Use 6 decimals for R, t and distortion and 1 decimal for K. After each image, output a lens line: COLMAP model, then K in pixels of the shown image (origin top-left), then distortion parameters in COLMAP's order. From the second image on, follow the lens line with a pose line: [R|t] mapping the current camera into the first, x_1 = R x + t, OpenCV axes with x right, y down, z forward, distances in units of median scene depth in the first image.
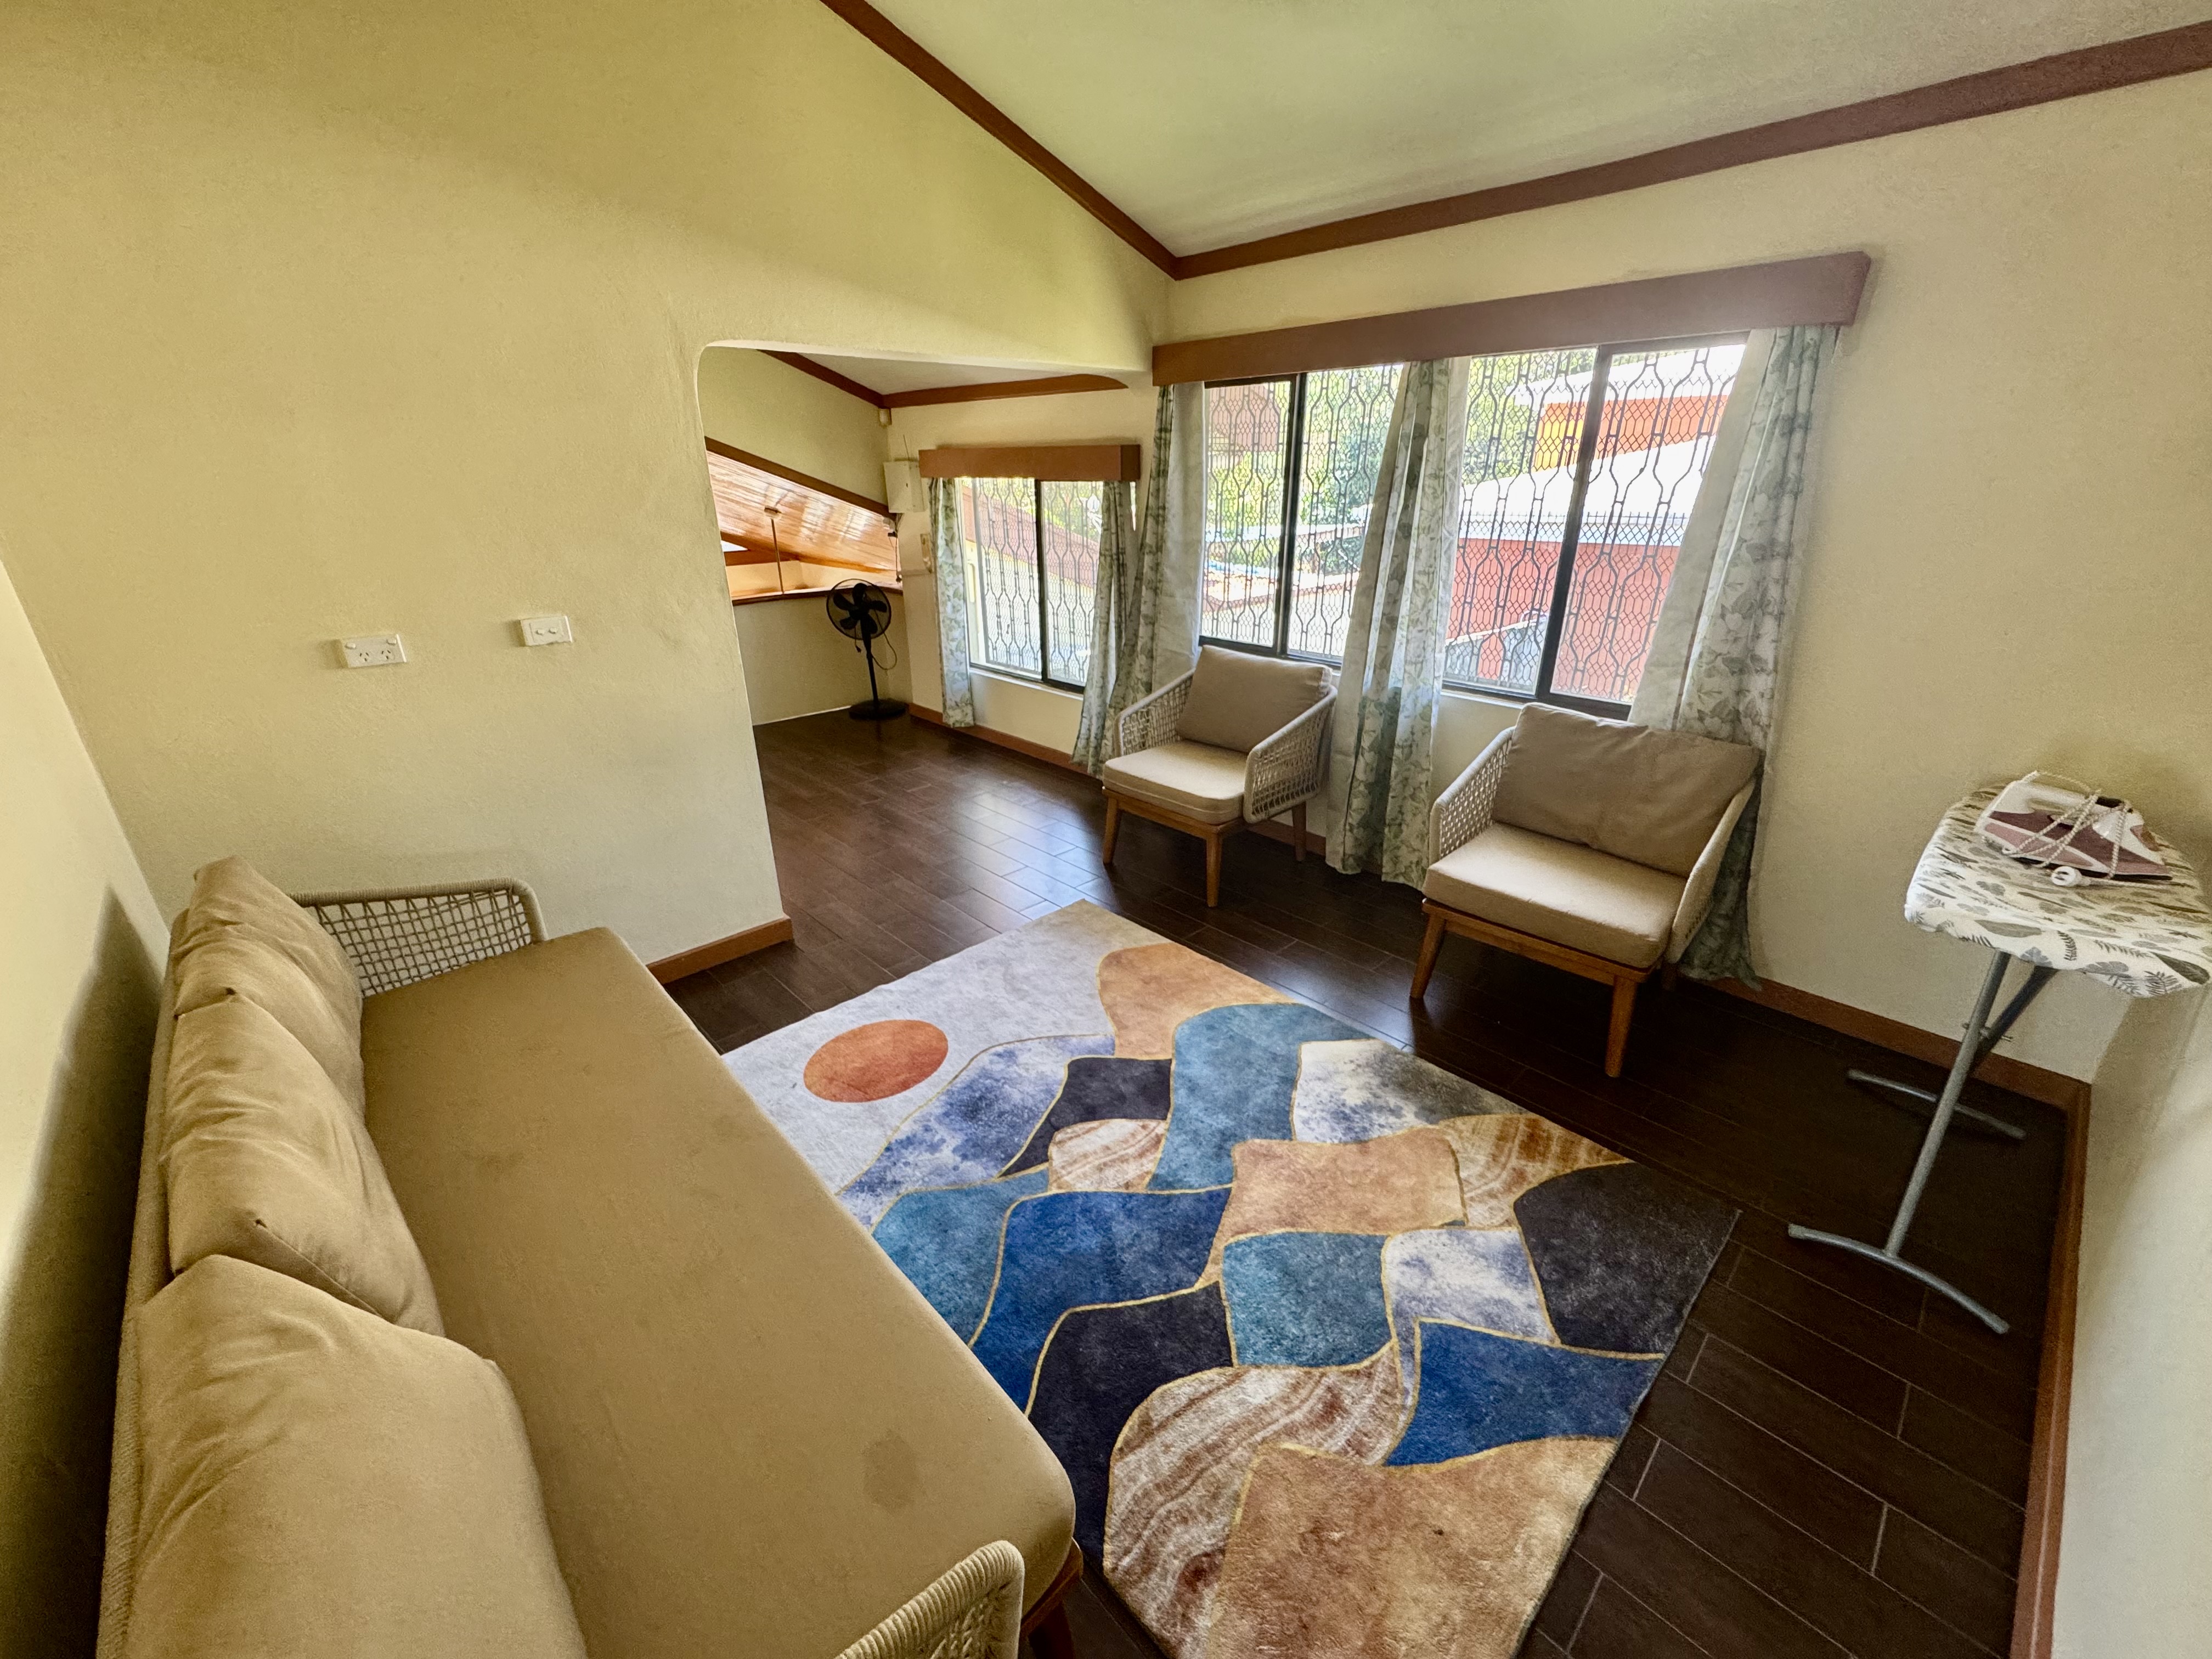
lens RADIAL K [[886.8, 0, 1106.0], [0, 886.8, 829.5], [0, 0, 1]] dist [0.000952, -0.000254]
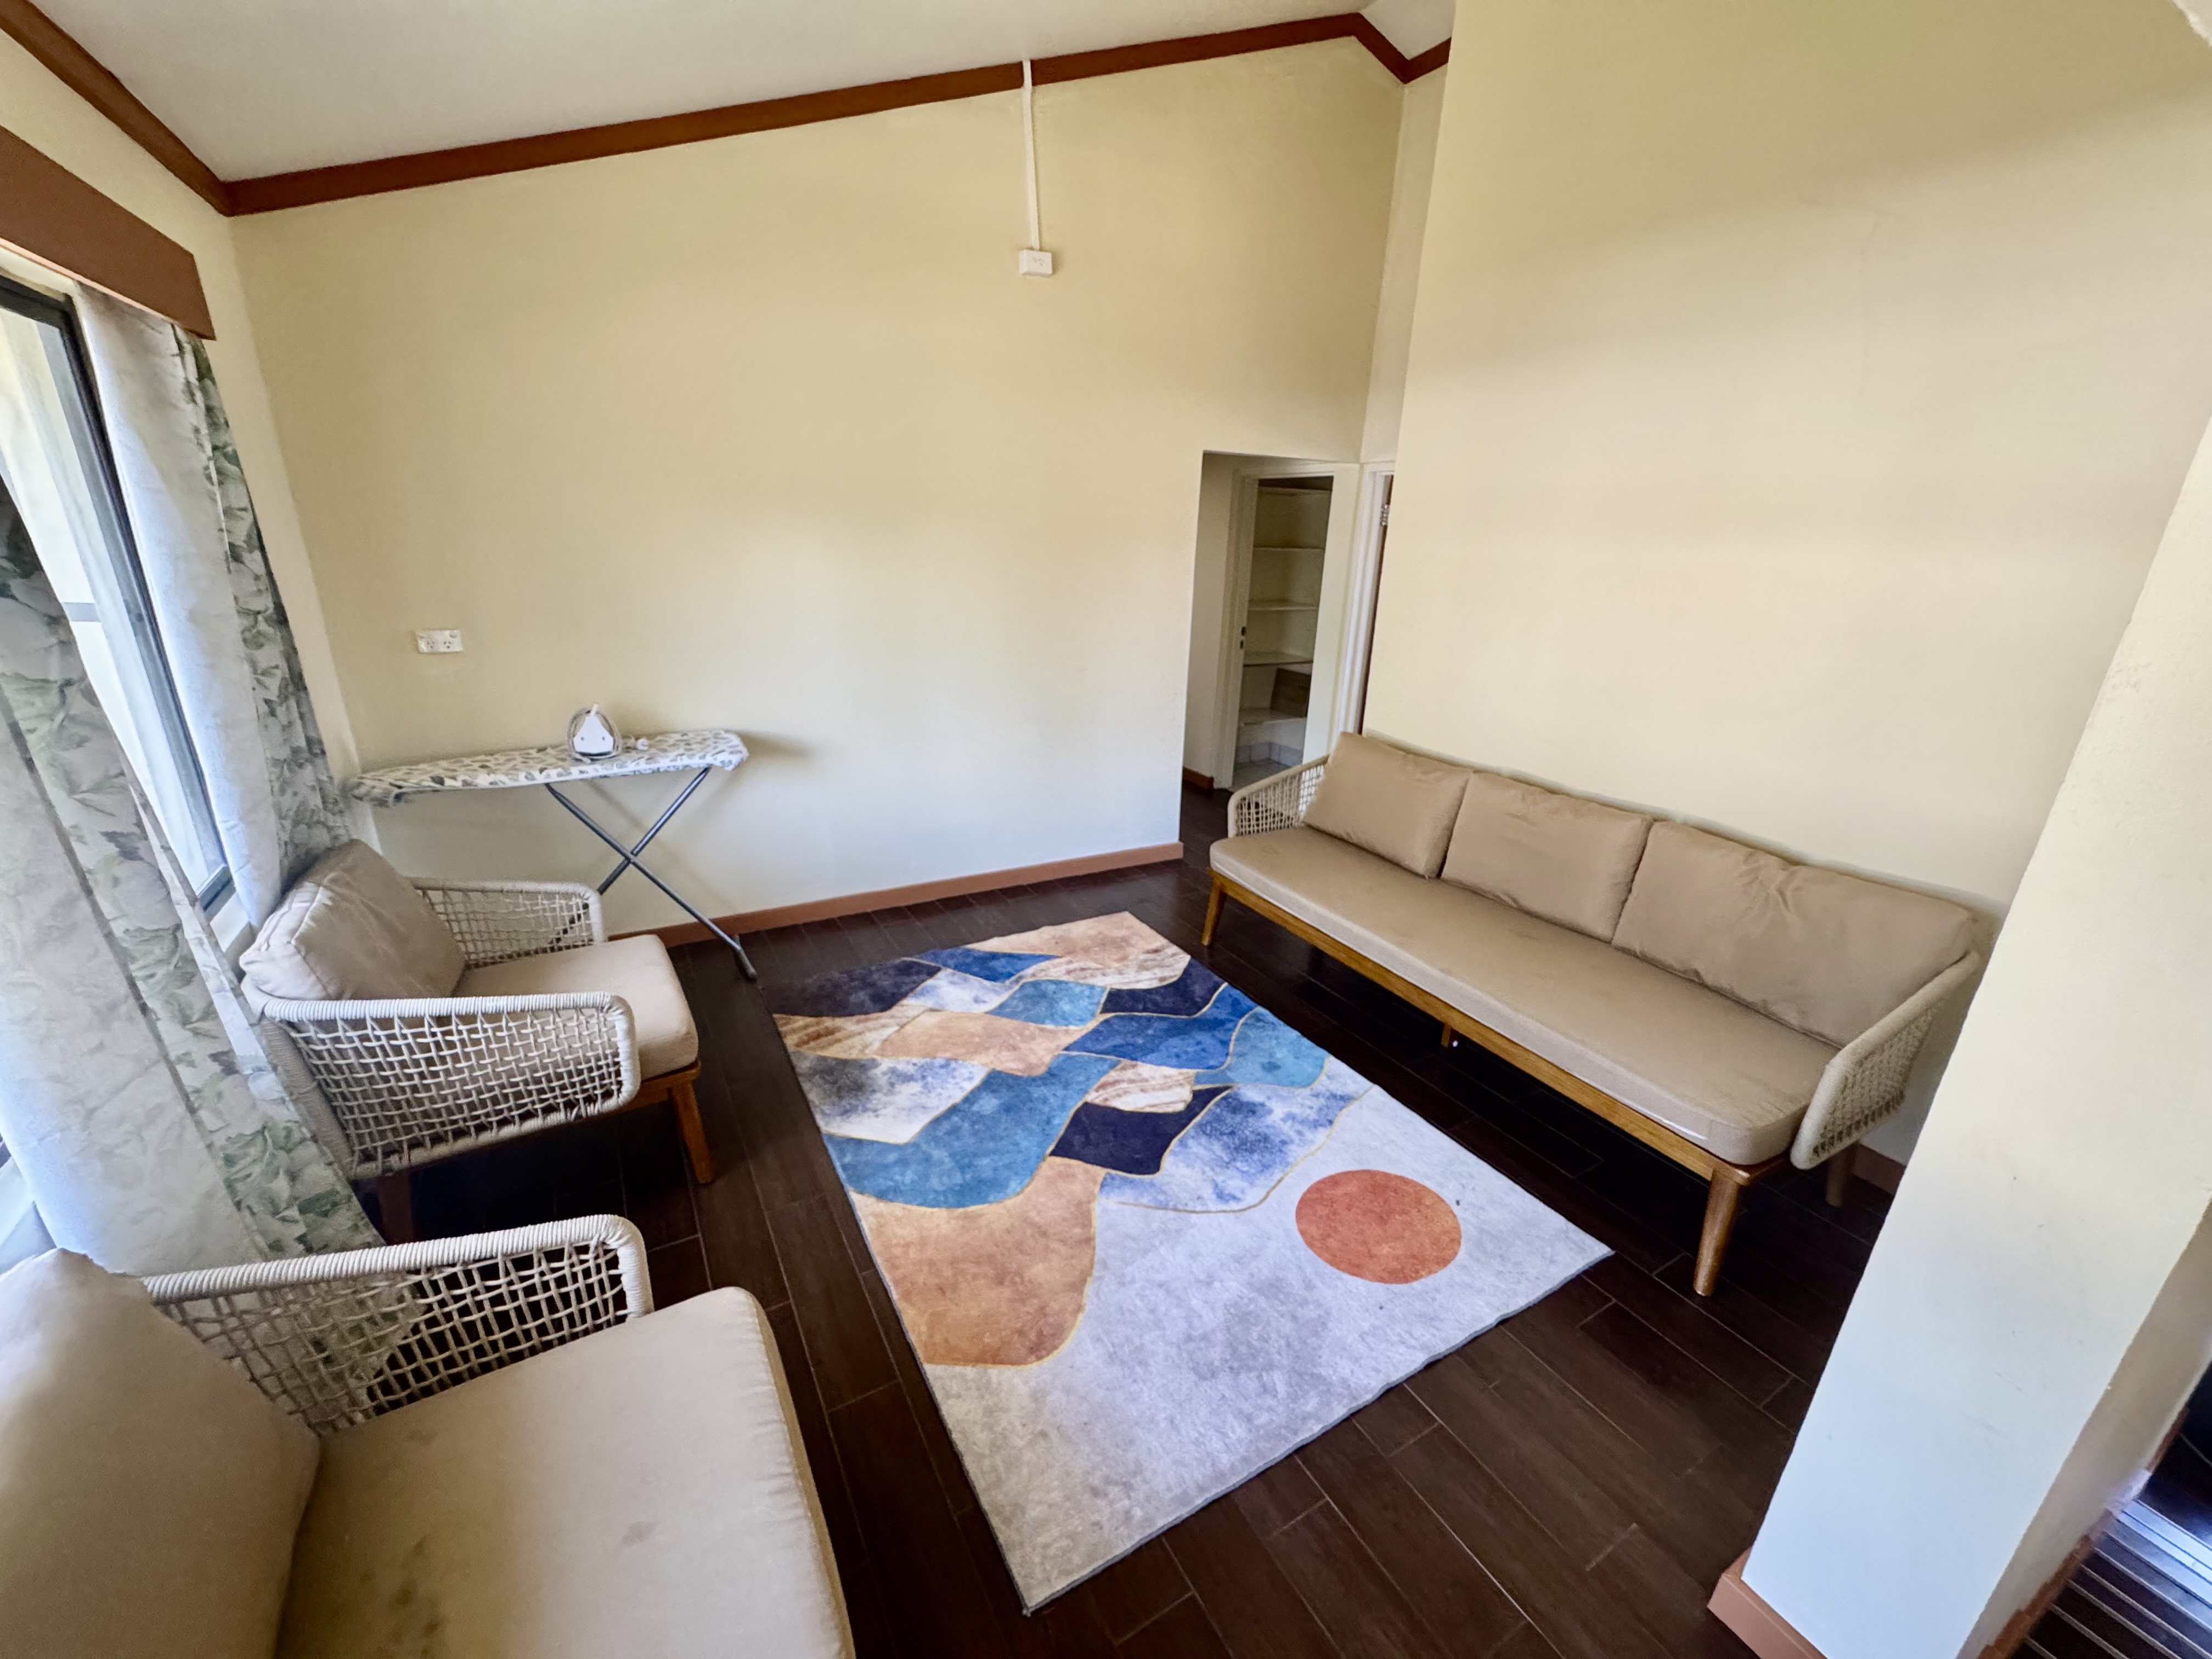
lens RADIAL K [[886.8, 0, 1106.0], [0, 886.8, 829.5], [0, 0, 1]] dist [0.000952, -0.000254]
pose [[-0.971122, -0.097777, 0.217627, -0.171421], [0.070208, 0.754660, 0.652349, -0.671837], [-0.228019, 0.648790, -0.726002, 1.608563]]
